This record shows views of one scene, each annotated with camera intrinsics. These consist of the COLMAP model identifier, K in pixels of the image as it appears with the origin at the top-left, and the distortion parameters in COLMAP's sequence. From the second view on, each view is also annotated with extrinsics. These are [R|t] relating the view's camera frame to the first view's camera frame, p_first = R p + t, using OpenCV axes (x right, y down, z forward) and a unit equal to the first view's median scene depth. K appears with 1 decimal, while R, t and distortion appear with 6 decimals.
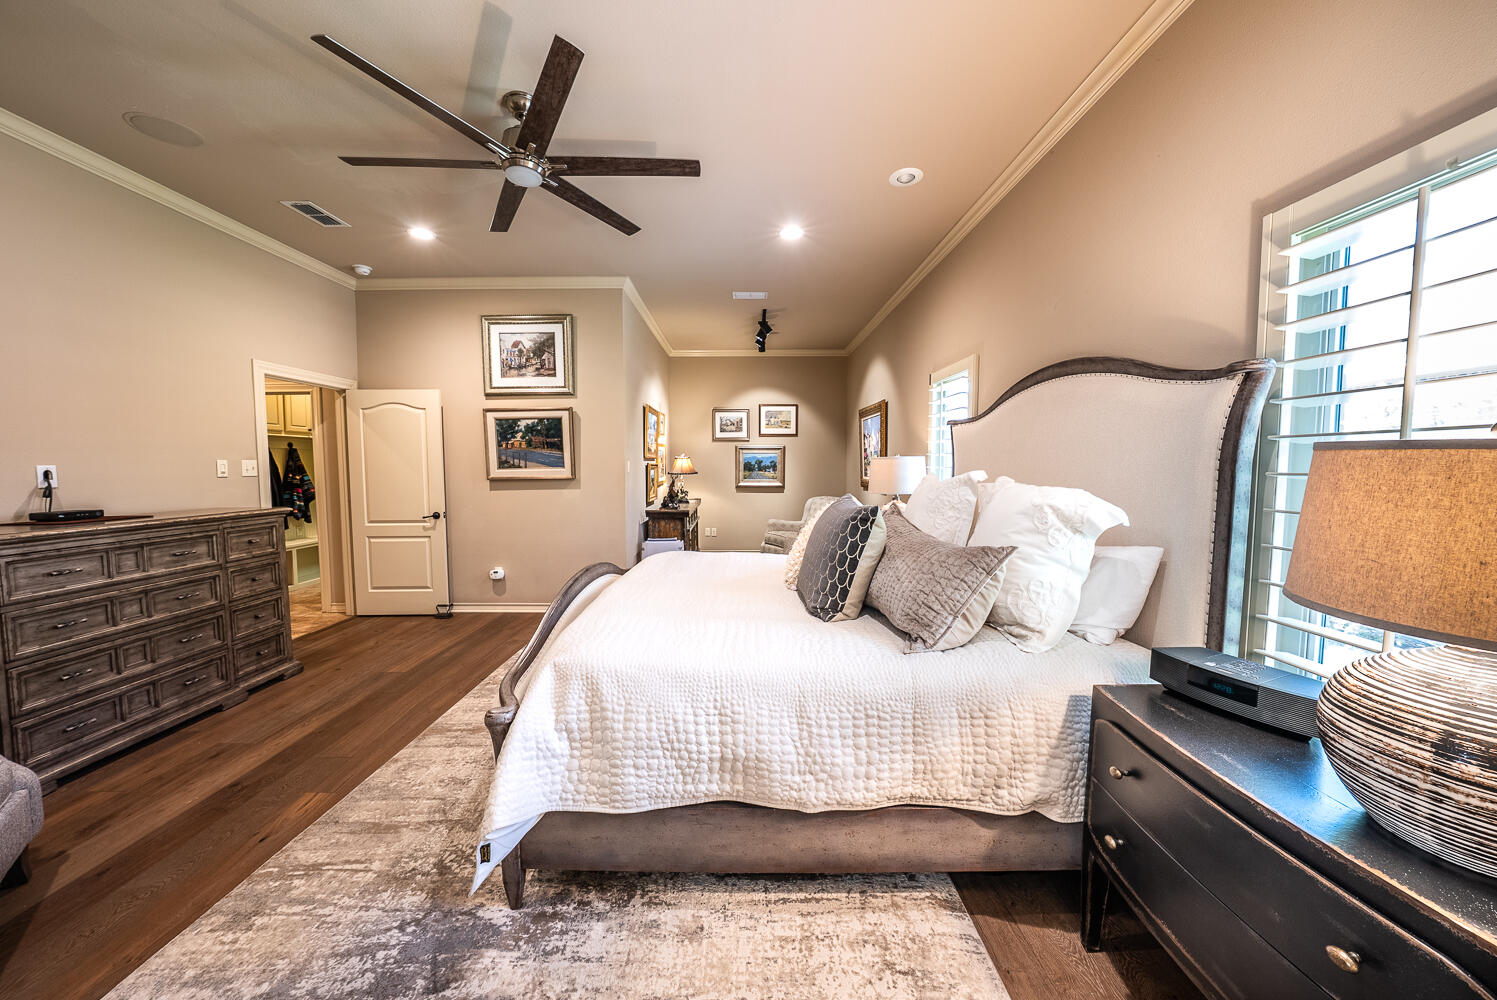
lens RADIAL K [[515.6, 0, 745.8], [0, 515.6, 497.1], [0, 0, 1]] dist [-0.016499, -0.000051]
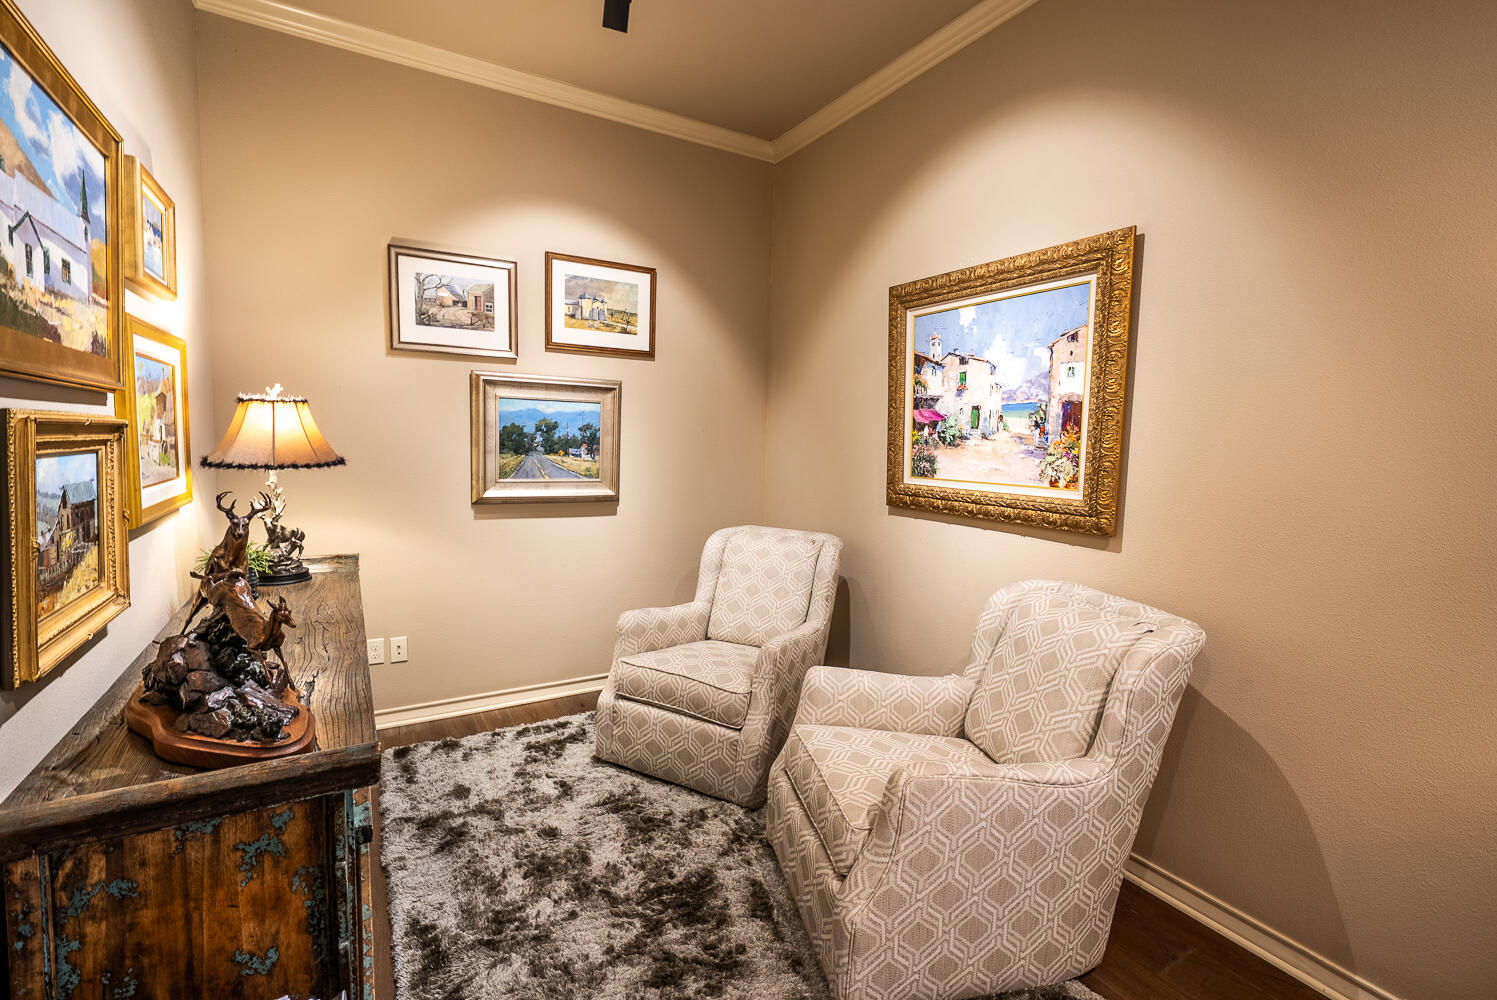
lens RADIAL K [[681.9, 0, 751.8], [0, 681.9, 497.5], [0, 0, 1]] dist [0.004417, 0.000409]
pose [[0.870275, -0.021217, 0.492110, -0.078213], [0.007631, 0.999533, 0.029599, -0.034242], [-0.492508, -0.022004, 0.870030, 0.549281]]
